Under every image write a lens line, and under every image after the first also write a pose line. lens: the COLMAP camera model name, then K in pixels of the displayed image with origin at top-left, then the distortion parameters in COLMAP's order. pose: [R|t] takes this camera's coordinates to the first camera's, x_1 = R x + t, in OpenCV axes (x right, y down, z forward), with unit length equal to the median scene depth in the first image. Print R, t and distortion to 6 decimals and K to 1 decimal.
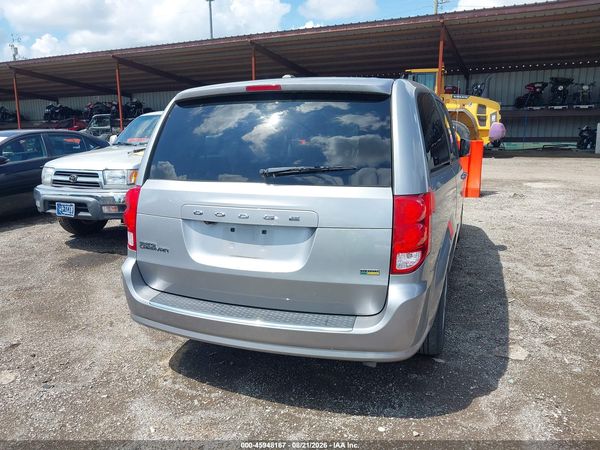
lens RADIAL K [[480.3, 0, 300.0], [0, 480.3, 225.0], [0, 0, 1]] dist [-0.005033, 0.001667]
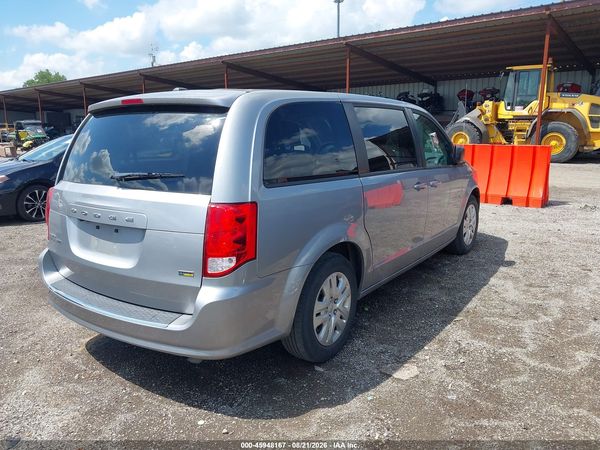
lens RADIAL K [[480.3, 0, 300.0], [0, 480.3, 225.0], [0, 0, 1]] dist [-0.005033, 0.001667]
pose [[0.967704, 0.052228, -0.246620, 0.084844], [-0.052131, 0.998616, 0.006927, -0.003994], [0.246640, 0.006153, 0.969088, 0.003163]]
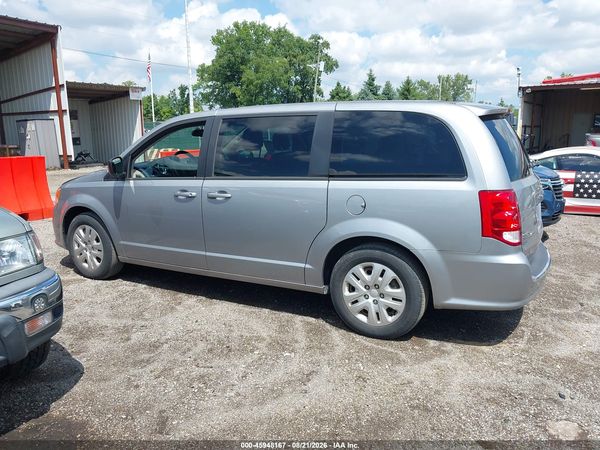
lens RADIAL K [[467.1, 0, 300.0], [0, 467.1, 225.0], [0, 0, 1]] dist [-0.001662, -0.002035]
pose [[0.153977, -0.178358, 0.971843, -0.239173], [0.203863, 0.968145, 0.145380, -0.041864], [-0.966815, 0.175738, 0.185433, 0.206040]]
